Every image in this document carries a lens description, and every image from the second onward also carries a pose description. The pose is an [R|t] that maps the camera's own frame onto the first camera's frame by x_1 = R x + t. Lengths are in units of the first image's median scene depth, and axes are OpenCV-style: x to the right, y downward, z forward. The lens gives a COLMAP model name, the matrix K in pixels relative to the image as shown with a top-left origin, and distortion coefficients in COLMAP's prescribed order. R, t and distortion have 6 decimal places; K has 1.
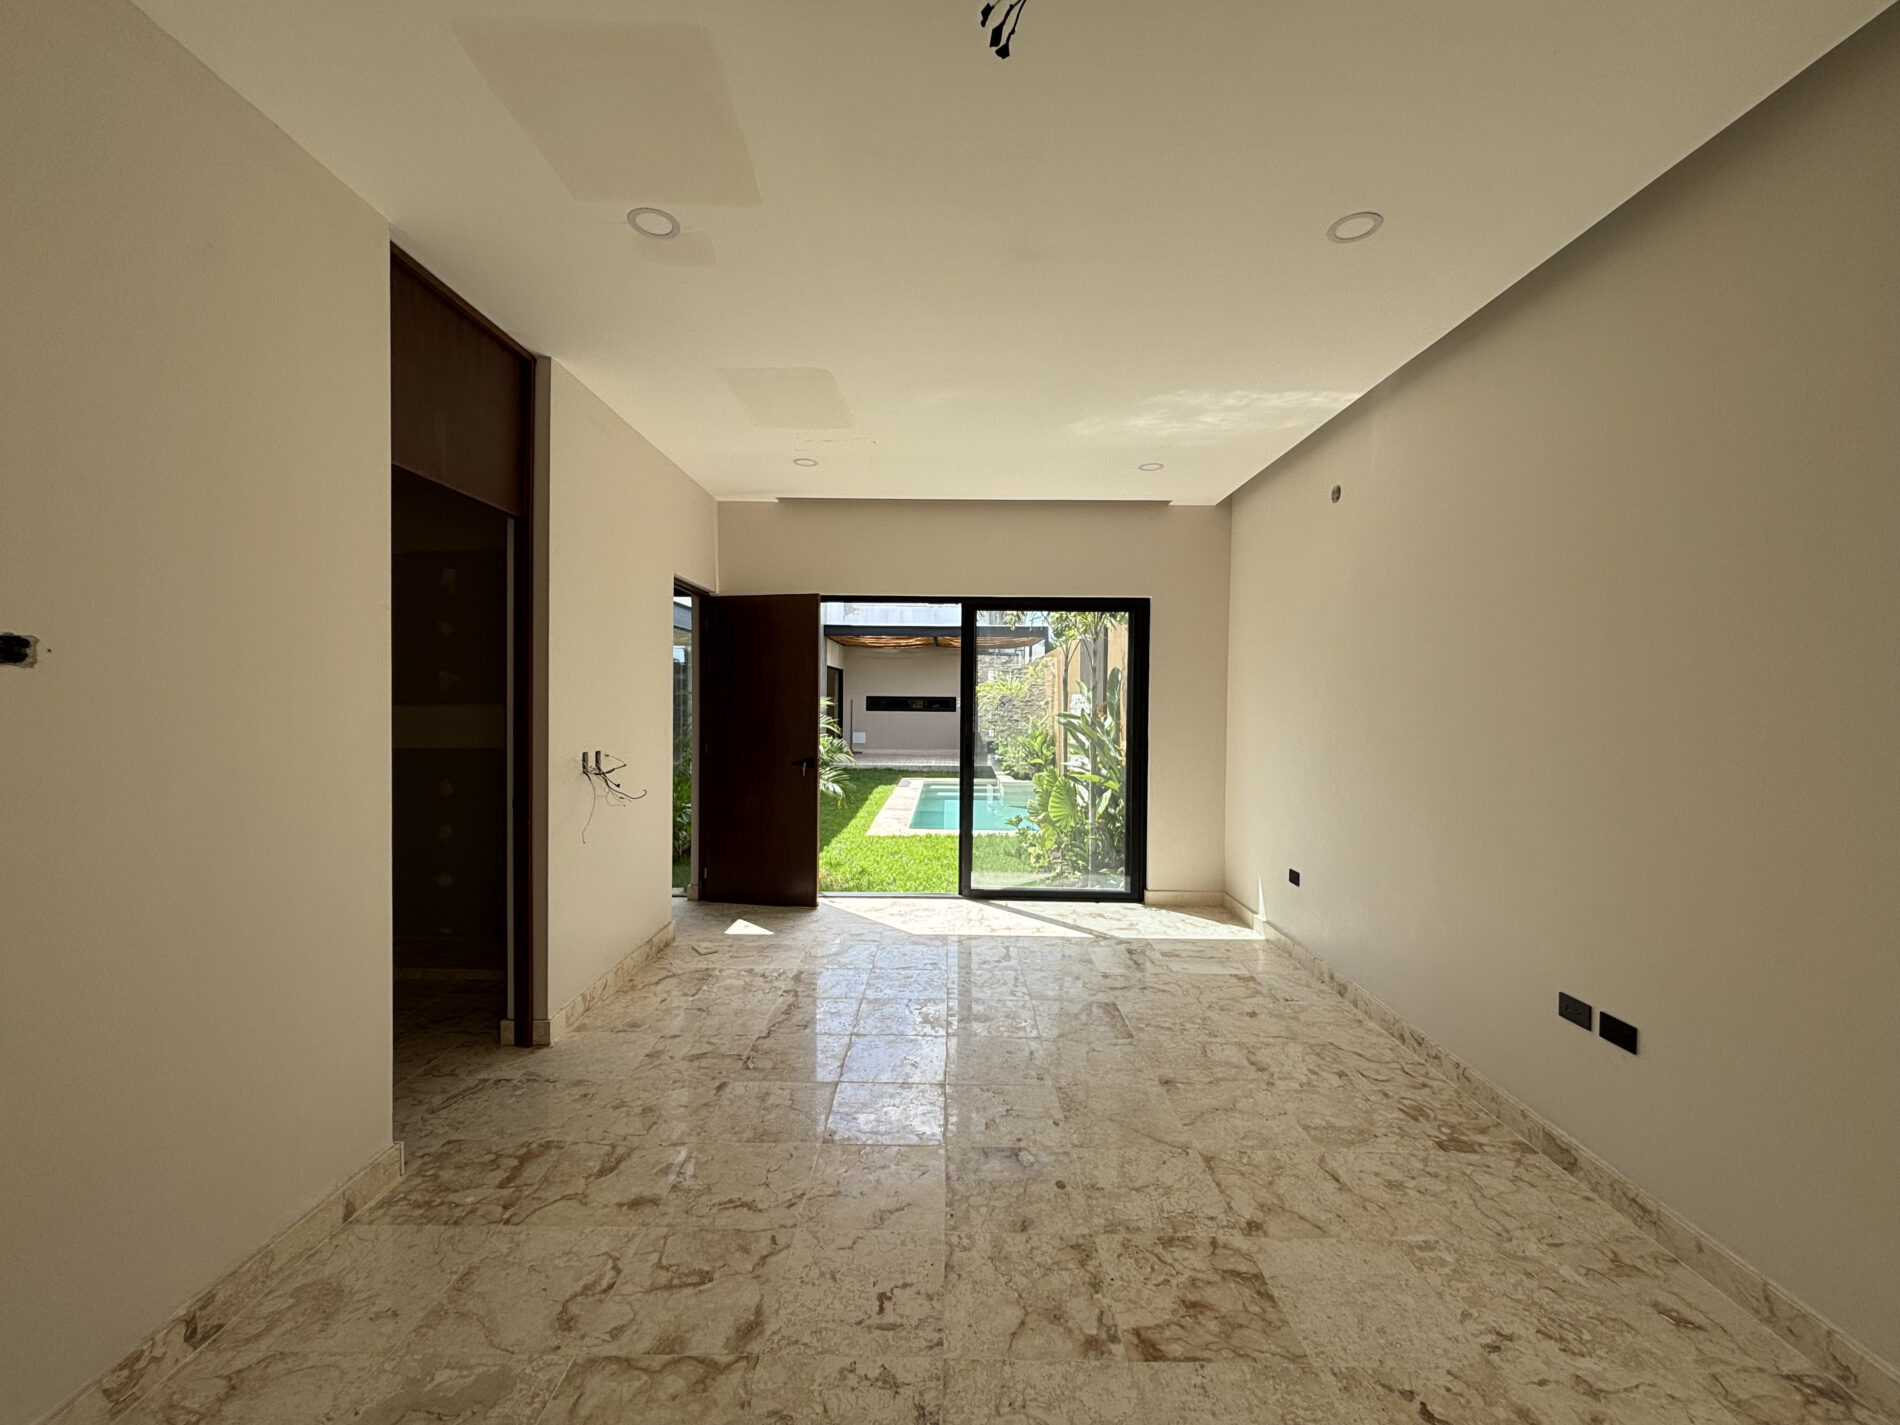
lens RADIAL K [[770.8, 0, 950.6], [0, 770.8, 707.3], [0, 0, 1]] dist [0.003755, -0.000844]
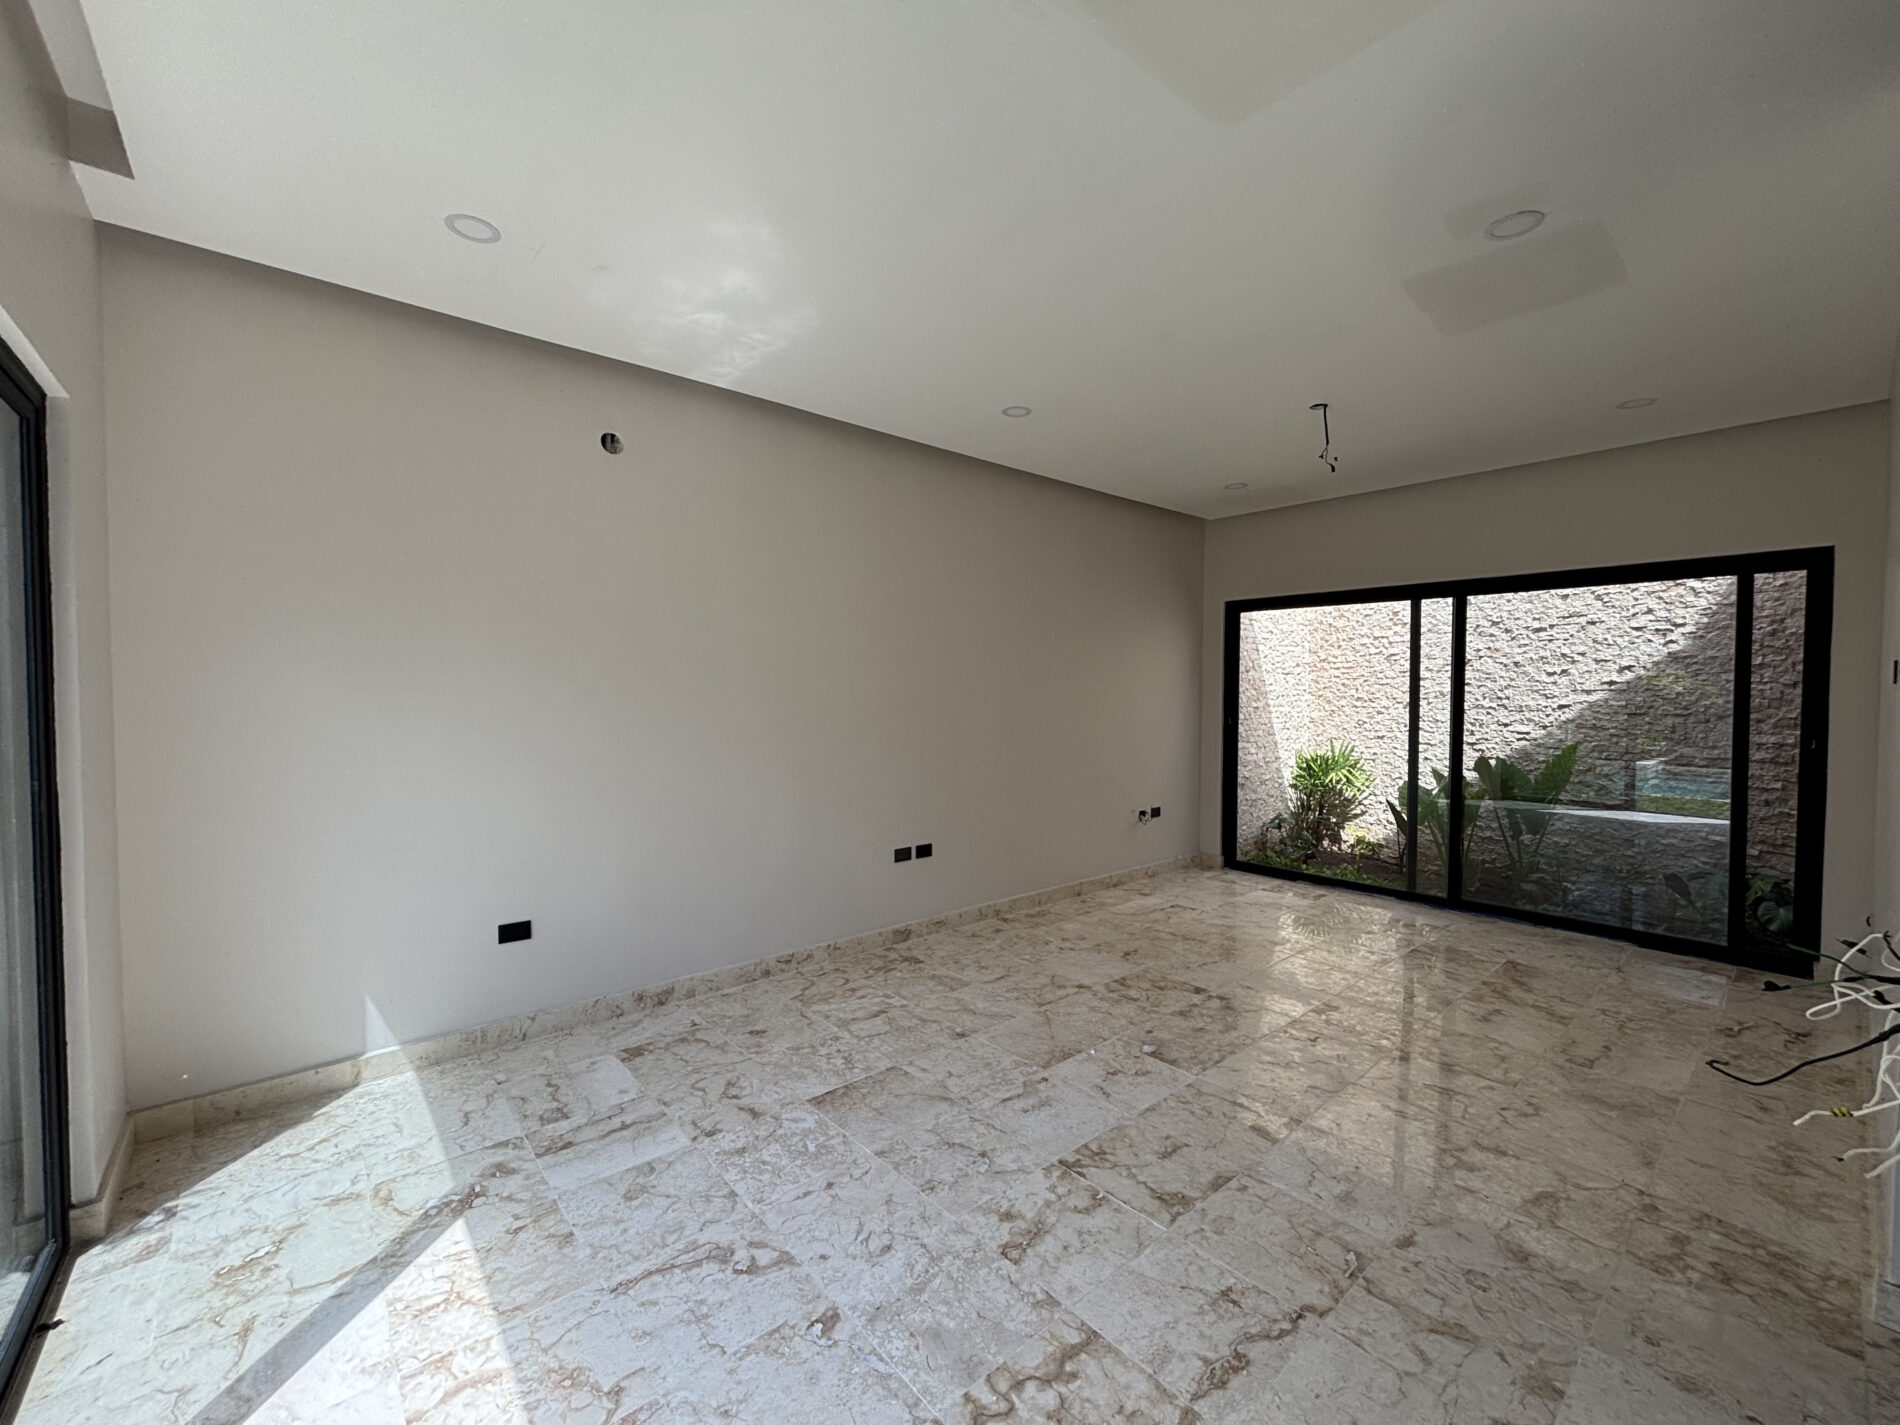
lens RADIAL K [[770.8, 0, 951.5], [0, 770.8, 708.9], [0, 0, 1]] dist [0.003755, -0.000844]
pose [[-0.650503, -0.032647, 0.758801, -0.496025], [-0.000220, 0.999084, 0.042796, -0.024923], [-0.759503, 0.027673, -0.649915, 1.598616]]
